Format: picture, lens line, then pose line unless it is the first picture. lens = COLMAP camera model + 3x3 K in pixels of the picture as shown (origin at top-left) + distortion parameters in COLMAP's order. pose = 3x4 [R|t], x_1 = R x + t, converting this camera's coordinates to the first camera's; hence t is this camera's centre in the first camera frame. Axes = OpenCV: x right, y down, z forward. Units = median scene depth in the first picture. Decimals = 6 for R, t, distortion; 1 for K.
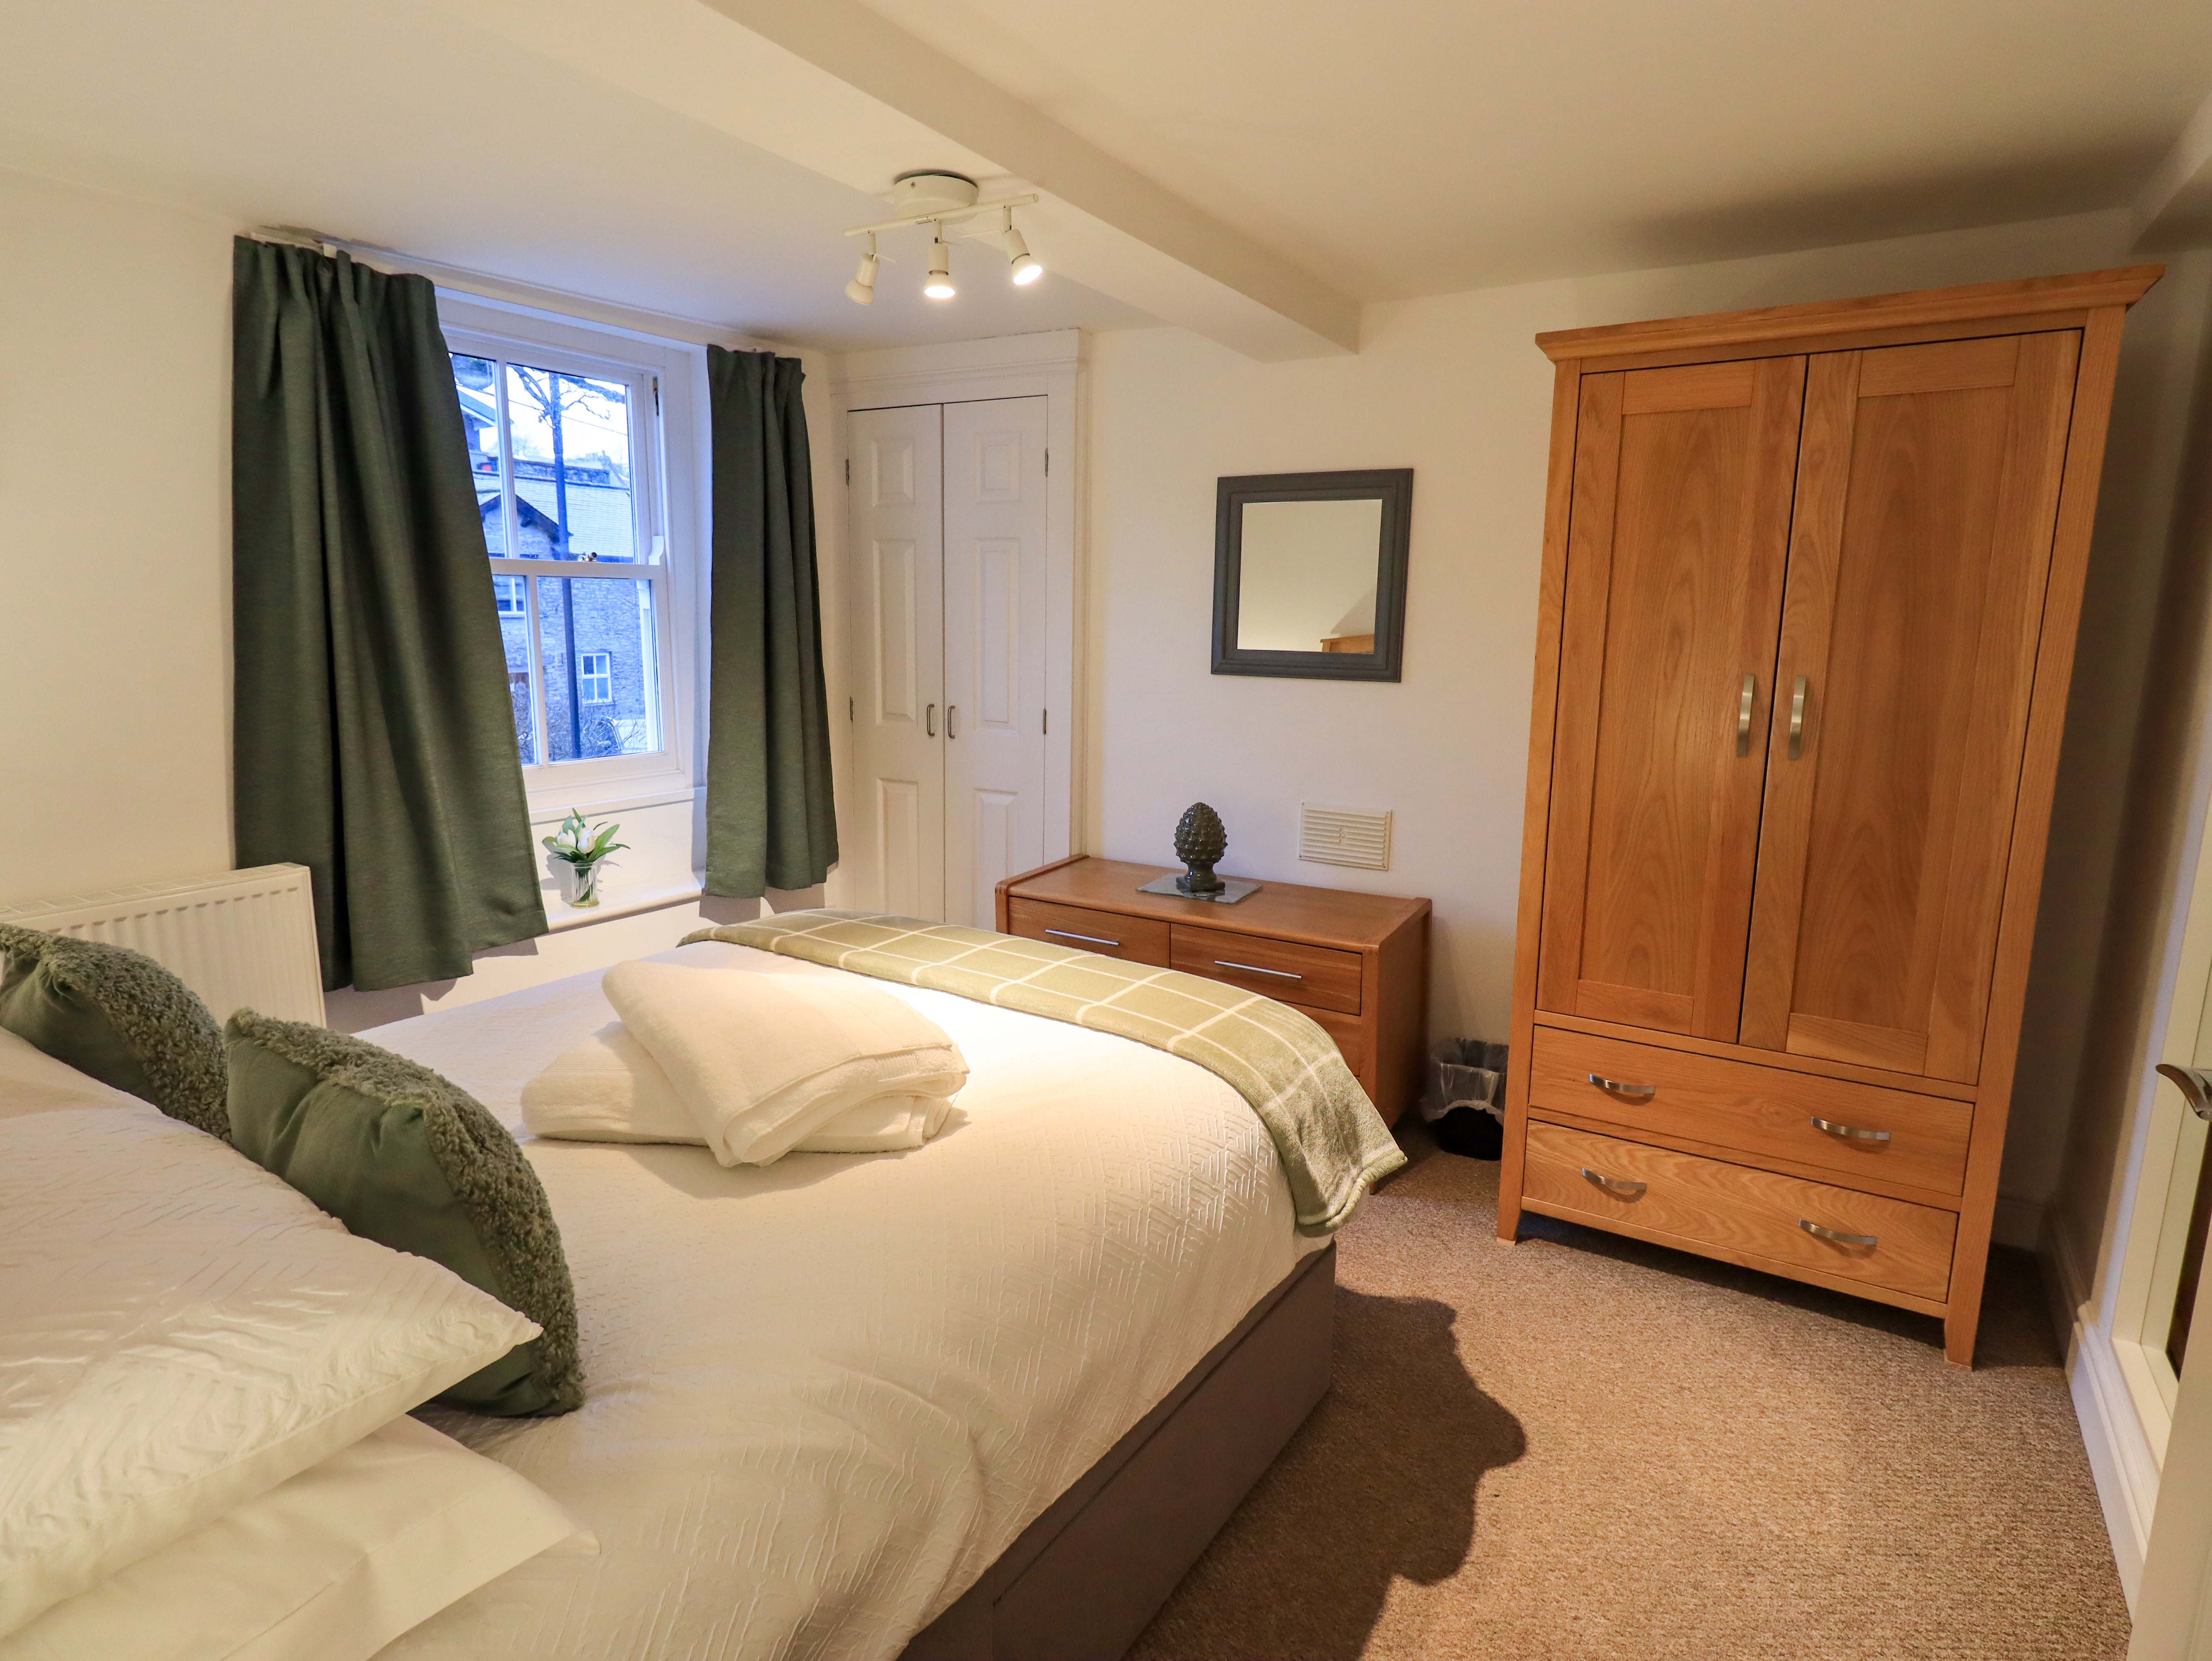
lens RADIAL K [[1156.4, 0, 1109.2], [0, 1156.4, 811.7], [0, 0, 1]] dist [0.004904, -0.000299]
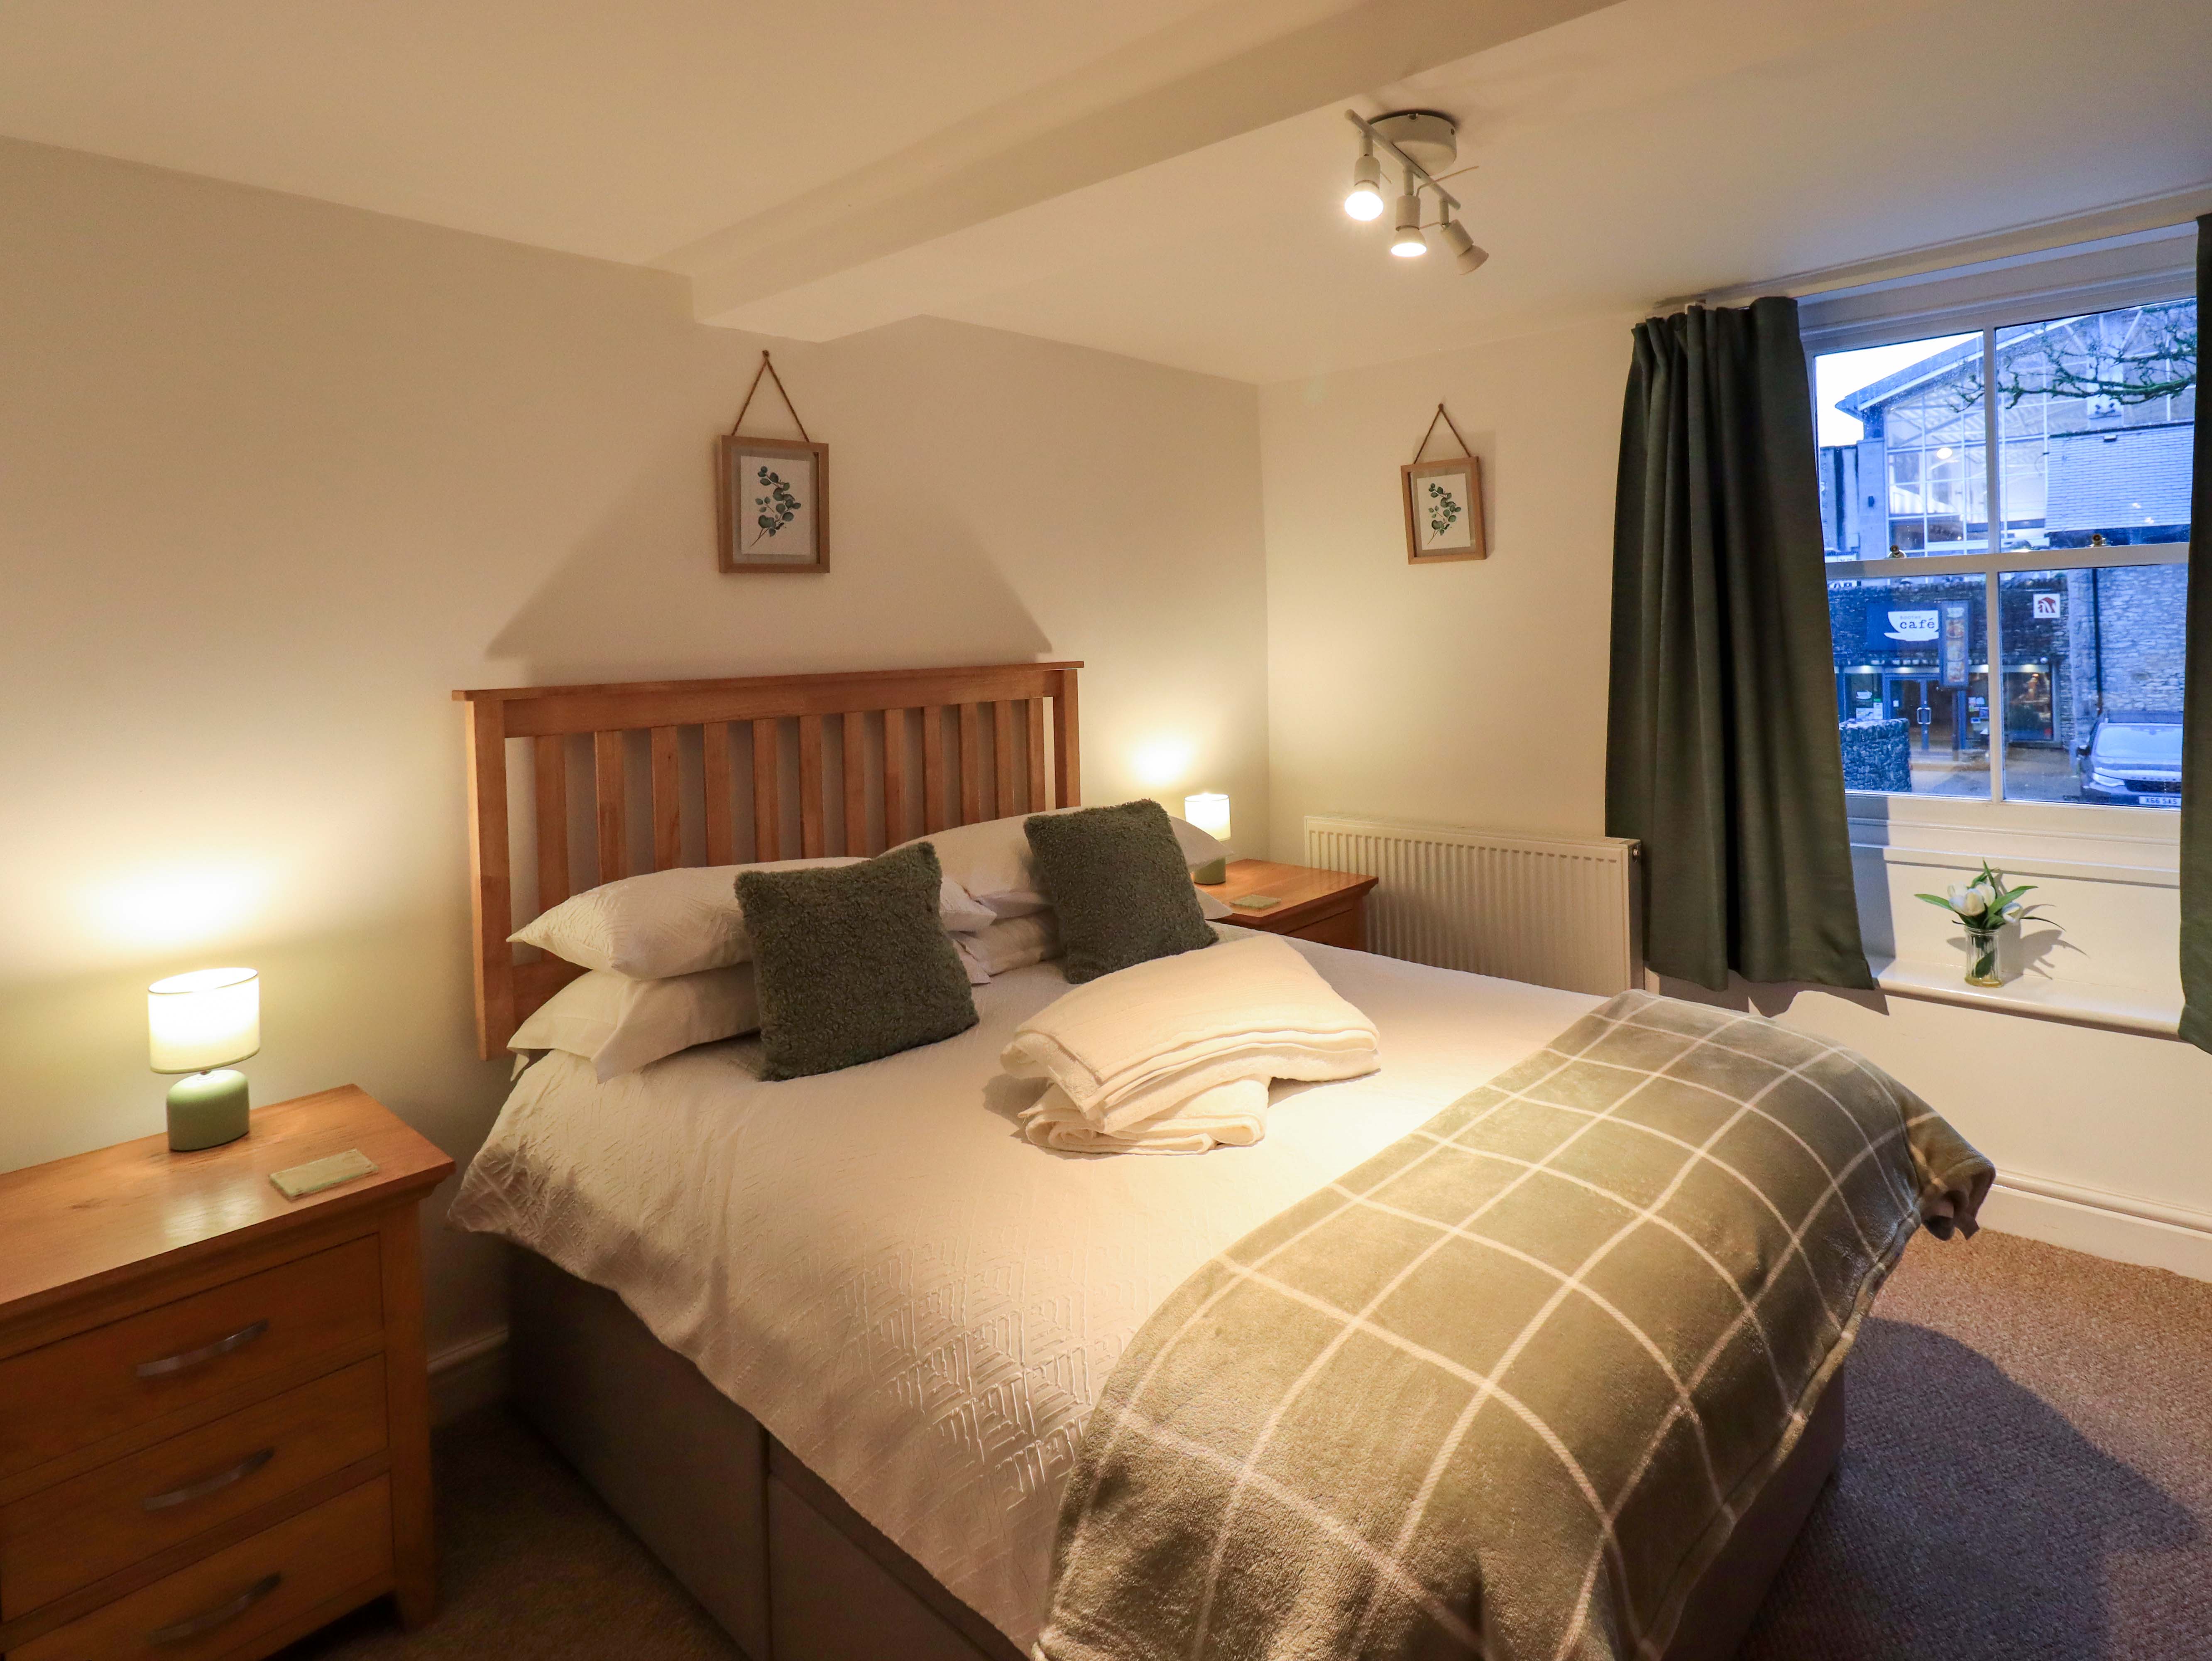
lens RADIAL K [[1156.4, 0, 1109.2], [0, 1156.4, 811.7], [0, 0, 1]] dist [0.004904, -0.000299]
pose [[-0.109350, 0.100745, -0.988885, 0.543959], [-0.177750, 0.976833, 0.119173, -0.033036], [0.977981, 0.188806, -0.088909, 0.610440]]
